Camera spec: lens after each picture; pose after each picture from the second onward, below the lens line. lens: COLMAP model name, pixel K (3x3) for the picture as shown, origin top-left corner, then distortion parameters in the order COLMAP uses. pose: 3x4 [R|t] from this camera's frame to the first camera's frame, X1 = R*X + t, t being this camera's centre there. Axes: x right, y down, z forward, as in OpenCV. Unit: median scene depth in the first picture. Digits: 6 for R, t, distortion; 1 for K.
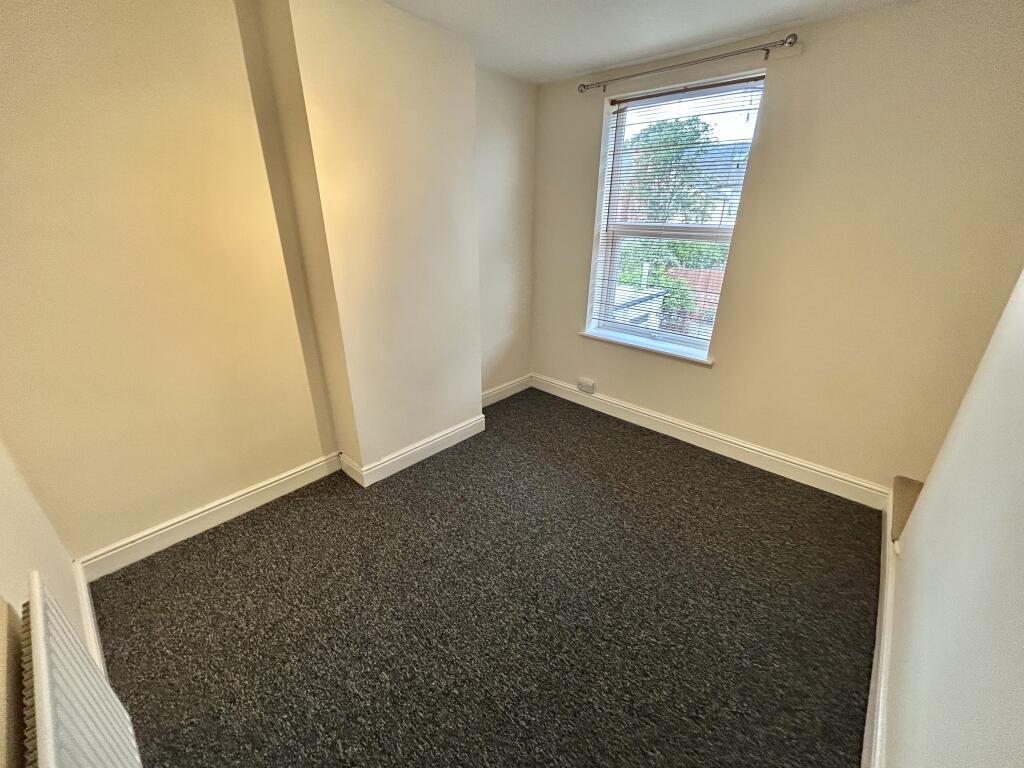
lens RADIAL K [[411.9, 0, 511.3], [0, 411.9, 383.1], [0, 0, 1]] dist [-0.000641, 0.000636]
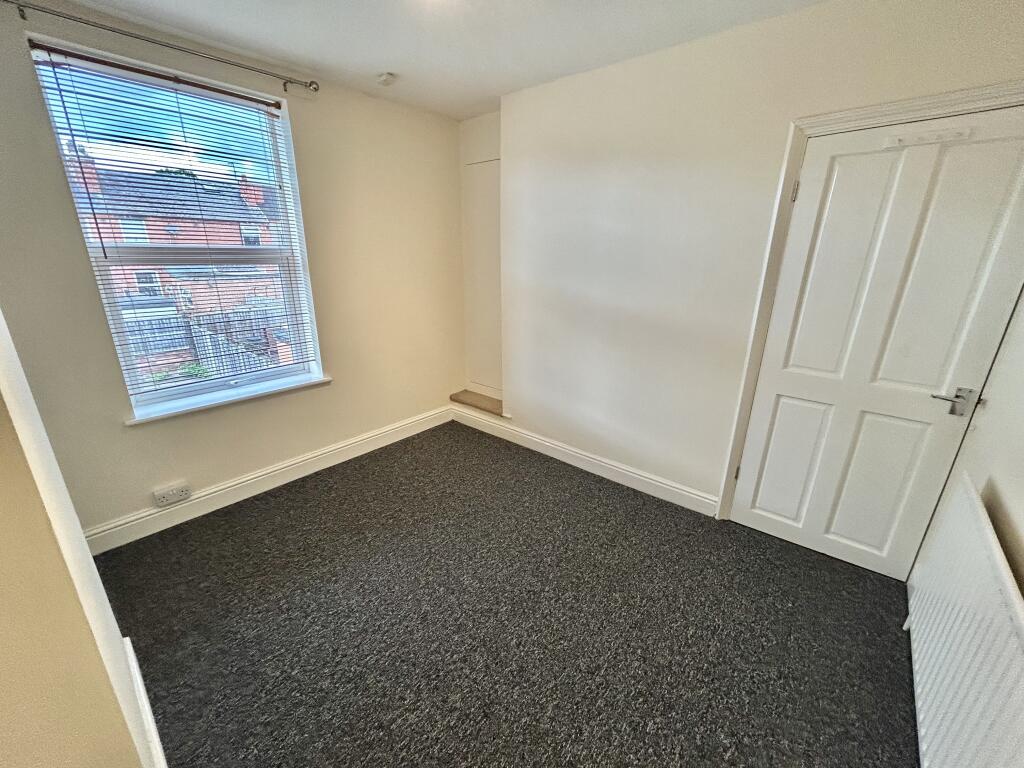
lens RADIAL K [[411.9, 0, 511.3], [0, 411.9, 383.1], [0, 0, 1]] dist [-0.000641, 0.000636]
pose [[-0.022345, -0.309029, 0.950790, -0.486741], [0.380515, 0.876820, 0.293930, -0.166451], [-0.924505, 0.368358, 0.097998, 0.487520]]
